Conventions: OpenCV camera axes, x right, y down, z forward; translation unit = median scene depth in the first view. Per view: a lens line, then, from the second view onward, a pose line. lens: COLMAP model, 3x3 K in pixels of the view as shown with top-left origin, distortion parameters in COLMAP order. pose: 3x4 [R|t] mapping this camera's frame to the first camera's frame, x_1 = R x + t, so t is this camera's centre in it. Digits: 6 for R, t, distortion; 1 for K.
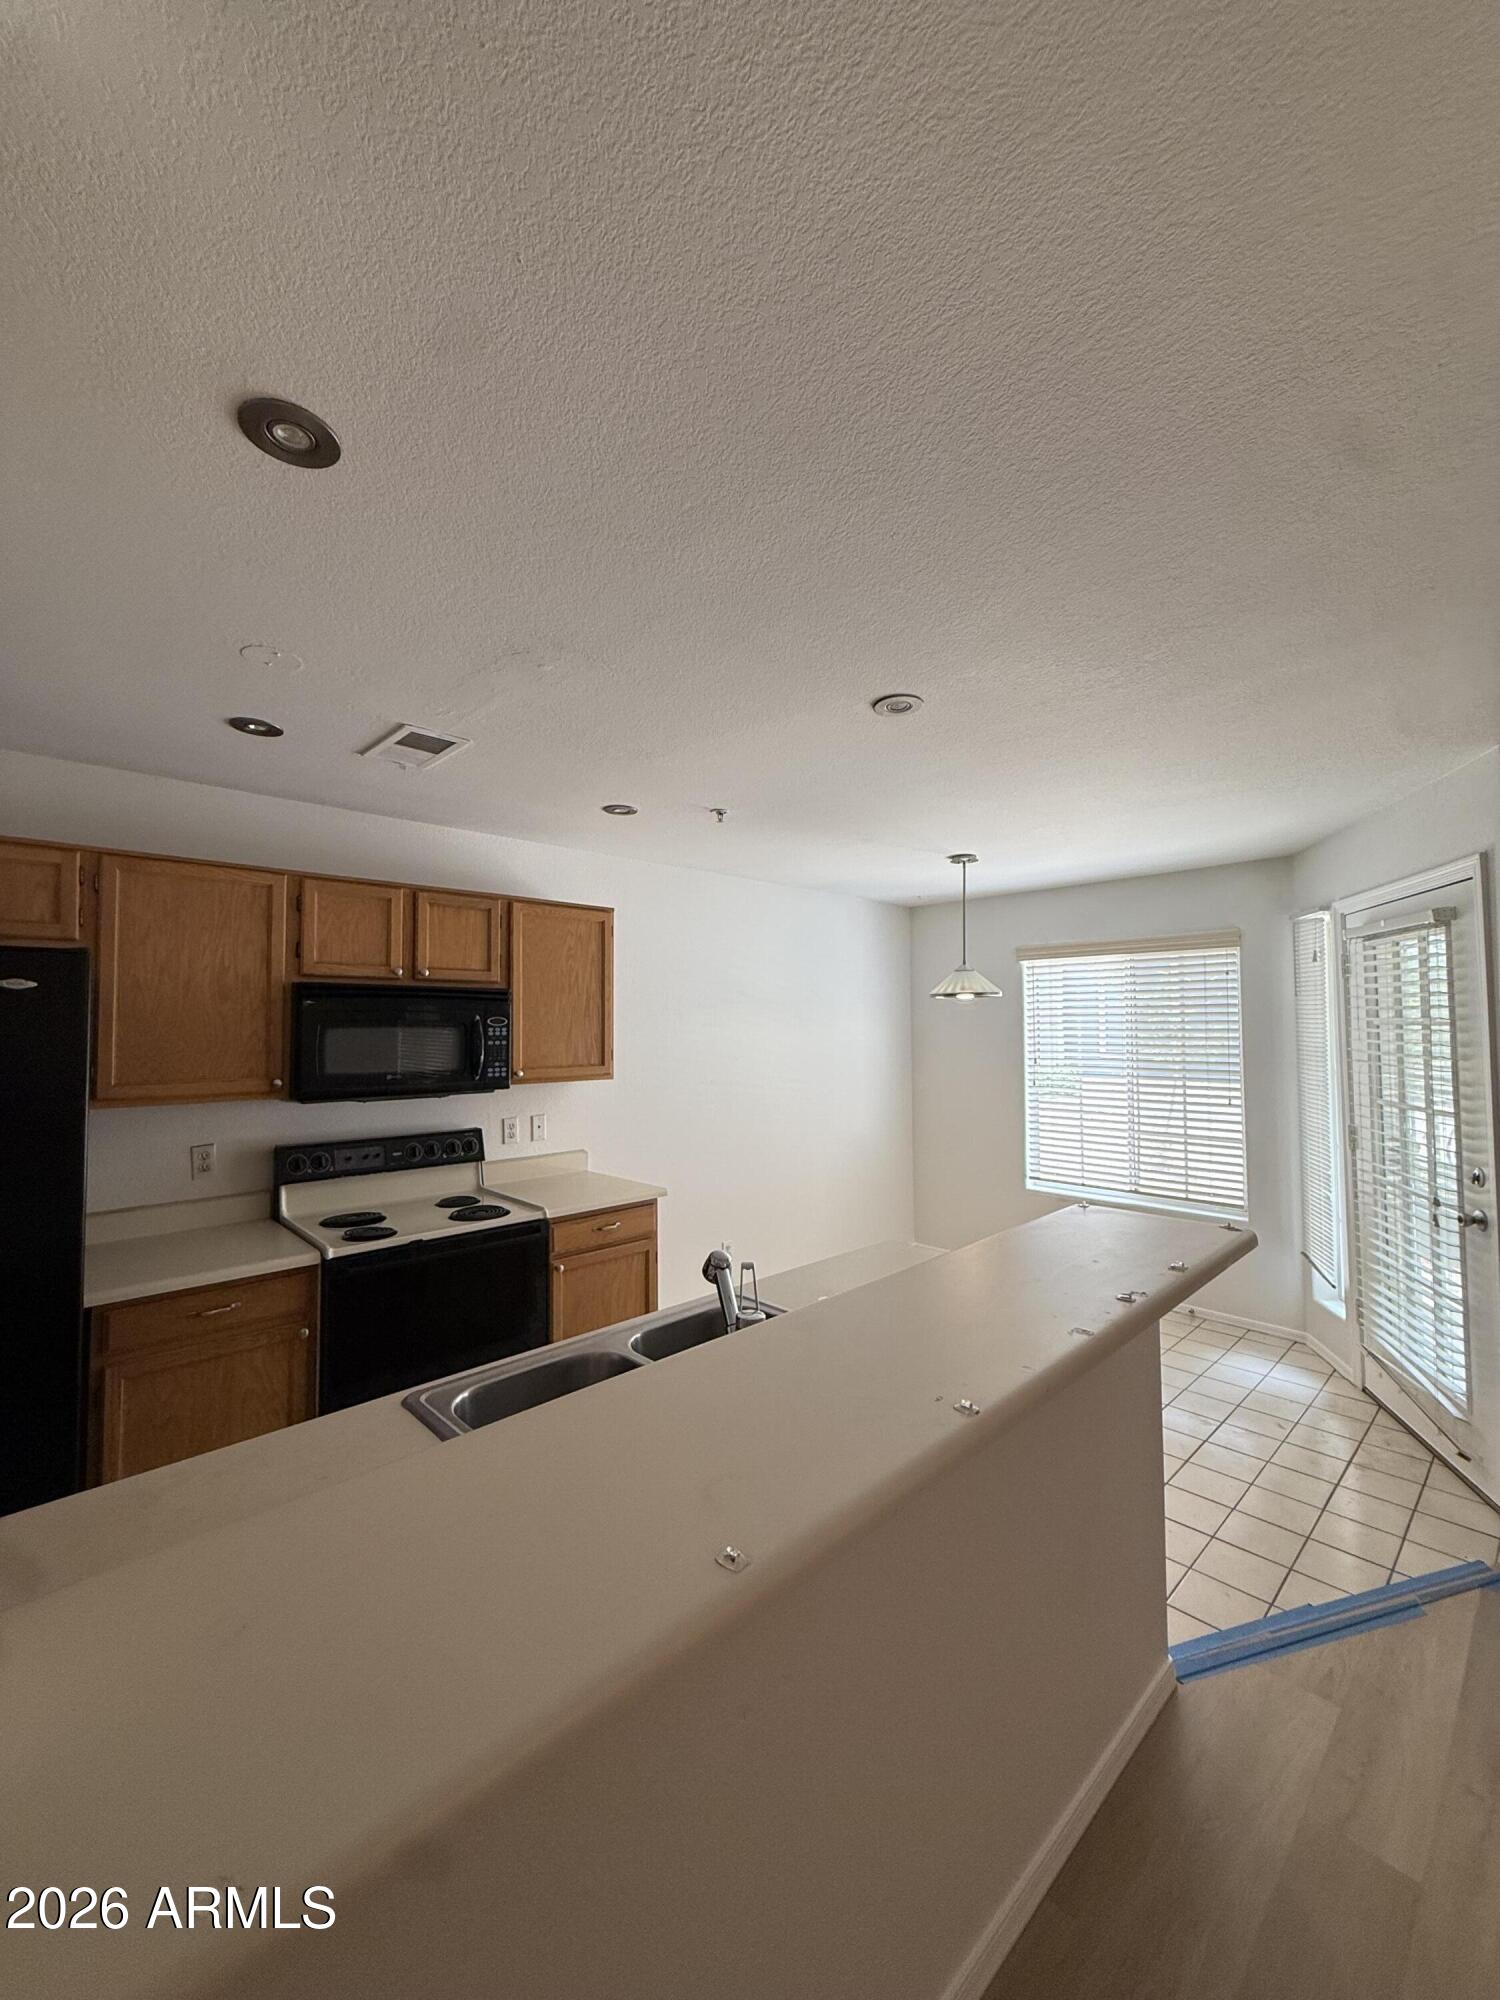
lens RADIAL K [[795.4, 0, 748.3], [0, 795.4, 998.7], [0, 0, 1]] dist [0.001197, 0.000229]
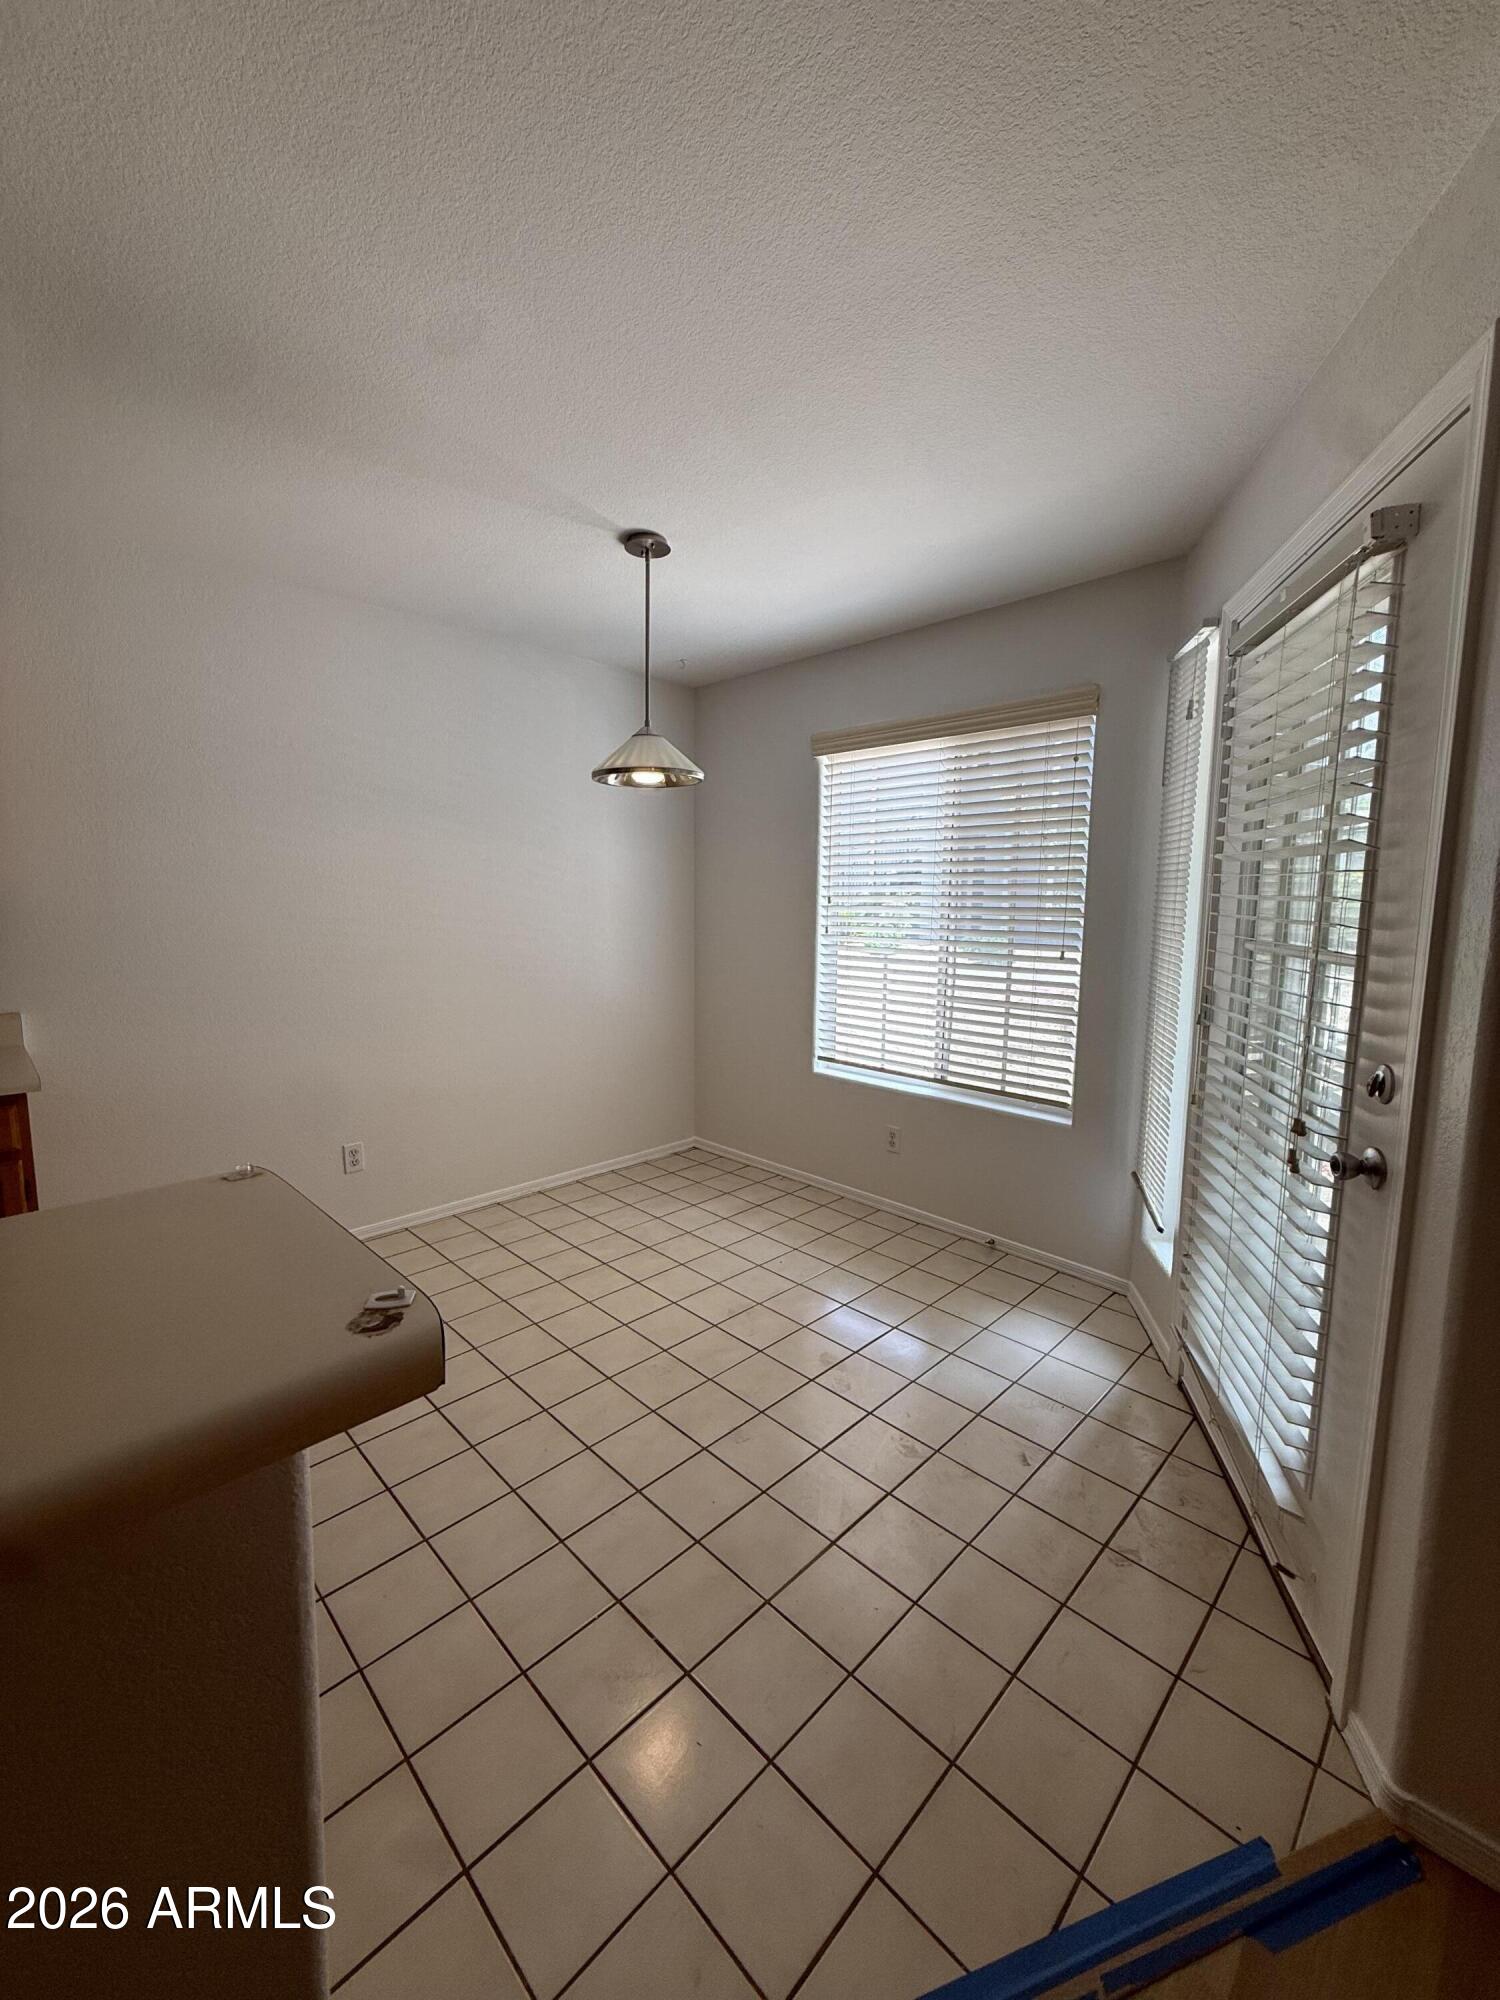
lens RADIAL K [[791.2, 0, 755.2], [0, 791.2, 998.4], [0, 0, 1]] dist [0.001322, 0.000330]
pose [[0.999371, 0.015395, 0.031961, 0.397445], [-0.020285, 0.987103, 0.158795, 0.079258], [-0.029105, -0.159344, 0.986794, 0.415975]]
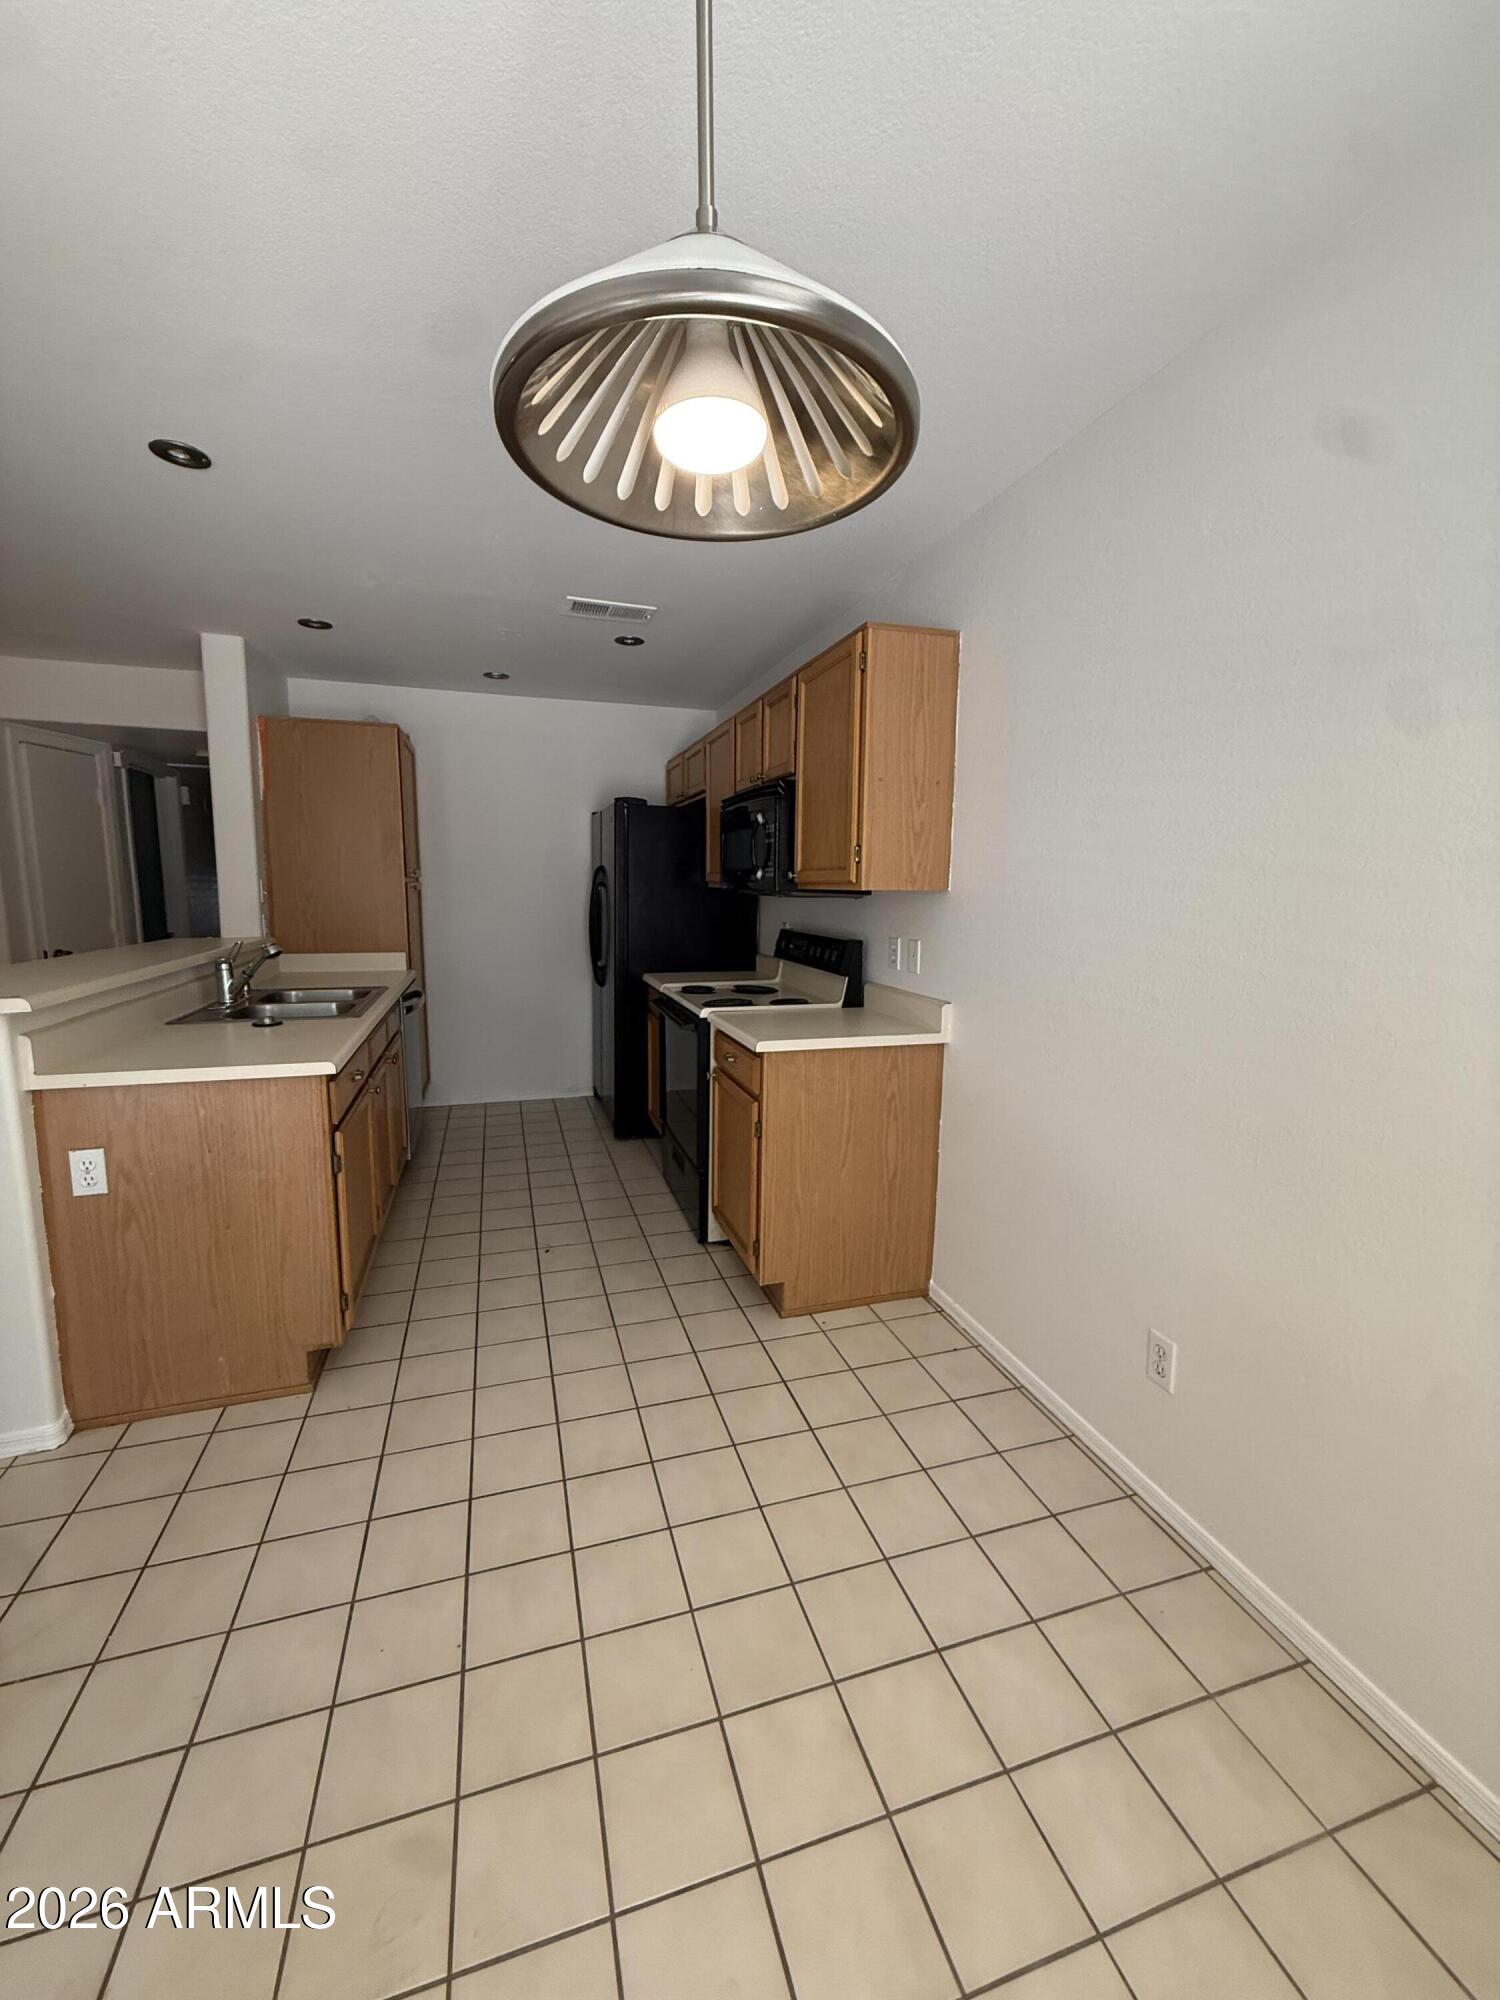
lens RADIAL K [[797.5, 0, 750.0], [0, 797.5, 1000.0], [0, 0, 1]] dist [0.000465, -0.000059]
pose [[-0.437888, 0.127272, -0.889975, 0.511563], [0.024402, 0.991247, 0.129748, 0.109019], [0.898698, 0.035098, -0.437161, 1.276040]]
